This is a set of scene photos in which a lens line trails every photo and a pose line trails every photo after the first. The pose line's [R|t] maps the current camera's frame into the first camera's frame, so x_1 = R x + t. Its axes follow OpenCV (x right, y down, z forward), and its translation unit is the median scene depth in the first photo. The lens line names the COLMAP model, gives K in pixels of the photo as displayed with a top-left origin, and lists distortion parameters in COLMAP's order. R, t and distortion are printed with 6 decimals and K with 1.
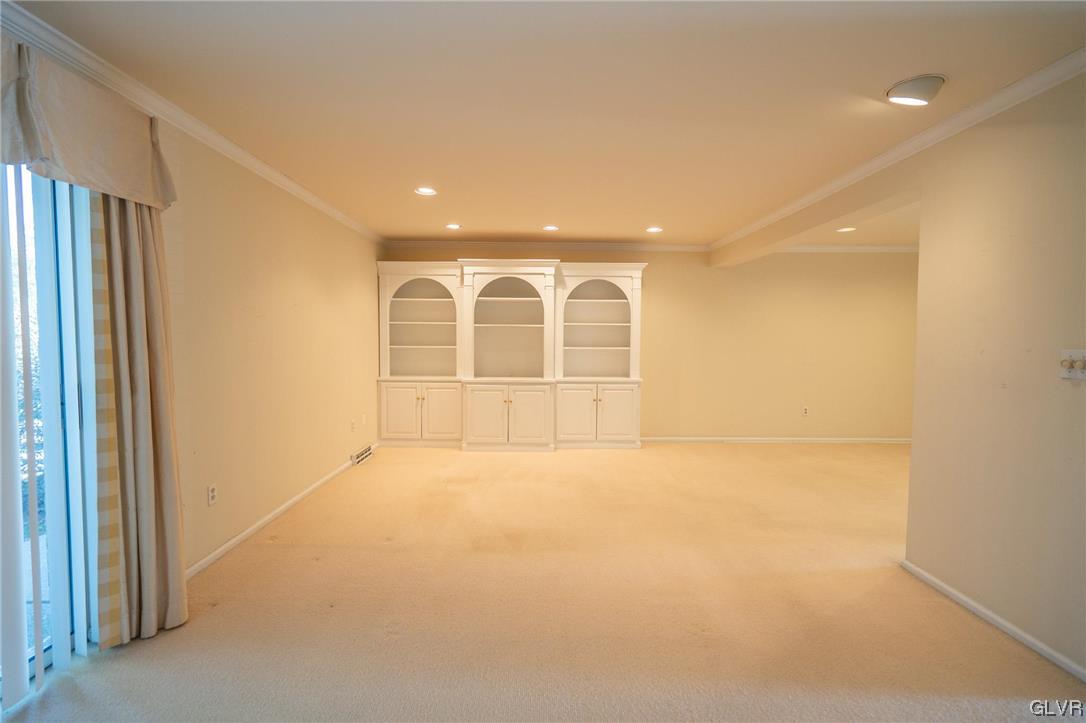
lens RADIAL K [[490.1, 0, 539.4], [0, 490.1, 365.3], [0, 0, 1]] dist [-0.005737, 0.002197]
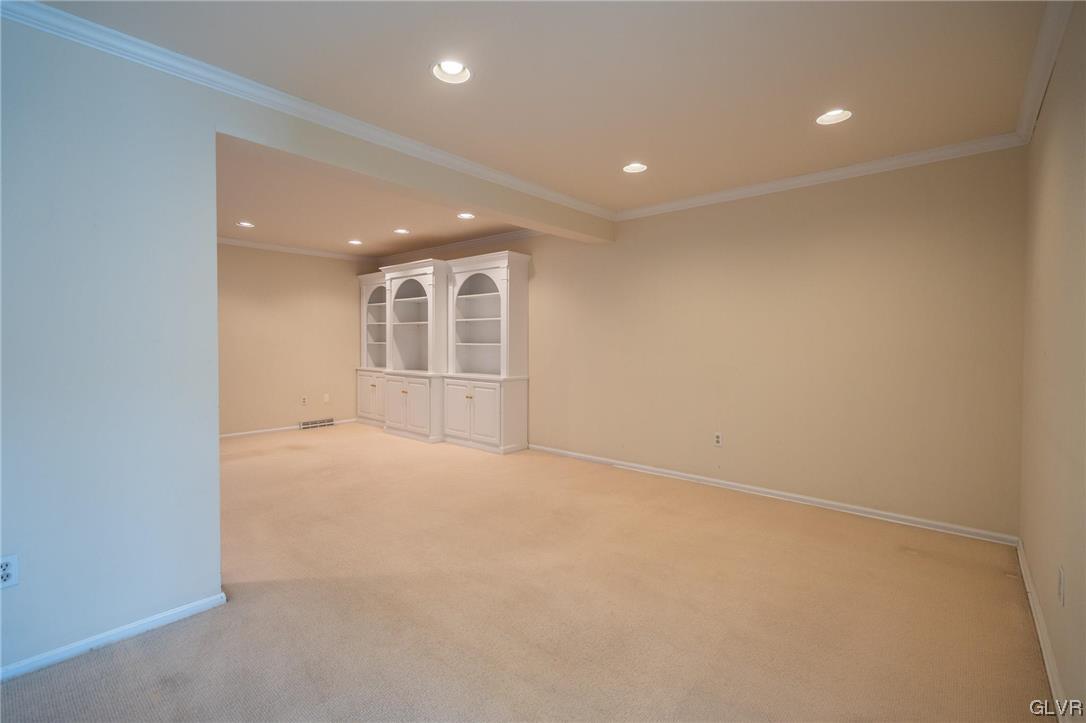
lens RADIAL K [[490.1, 0, 540.6], [0, 490.1, 351.2], [0, 0, 1]] dist [-0.005737, 0.002197]
pose [[0.752261, 0.009840, -0.658792, 0.860501], [-0.033569, 0.999162, -0.023408, -0.001954], [0.658010, 0.039724, 0.751961, 0.358441]]
